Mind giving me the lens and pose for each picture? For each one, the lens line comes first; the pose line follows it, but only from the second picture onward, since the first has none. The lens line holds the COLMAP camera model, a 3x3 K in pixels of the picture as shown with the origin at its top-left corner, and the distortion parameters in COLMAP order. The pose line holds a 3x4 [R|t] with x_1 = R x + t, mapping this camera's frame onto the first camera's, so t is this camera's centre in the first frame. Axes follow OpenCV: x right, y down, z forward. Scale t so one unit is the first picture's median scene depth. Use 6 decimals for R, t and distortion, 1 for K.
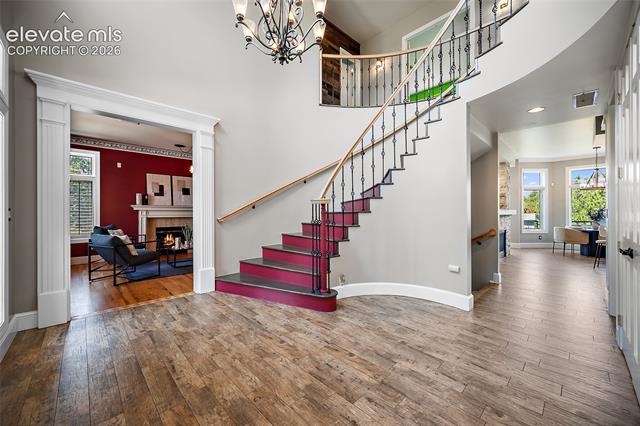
lens RADIAL K [[253.4, 0, 316.9], [0, 253.4, 211.4], [0, 0, 1]] dist [0.003215, 0.000203]
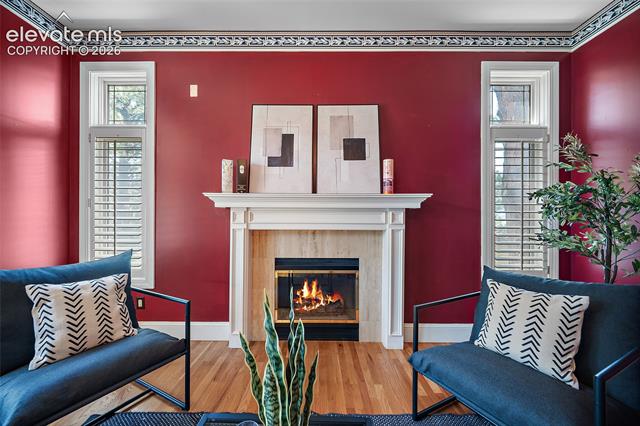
lens RADIAL K [[253.4, 0, 318.7], [0, 253.4, 214.1], [0, 0, 1]] dist [0.003215, 0.000203]
pose [[0.712354, -0.000741, -0.701820, -0.348250], [-0.001235, 0.999997, -0.002310, 0.004033], [0.701819, 0.002512, 0.712351, 0.795610]]
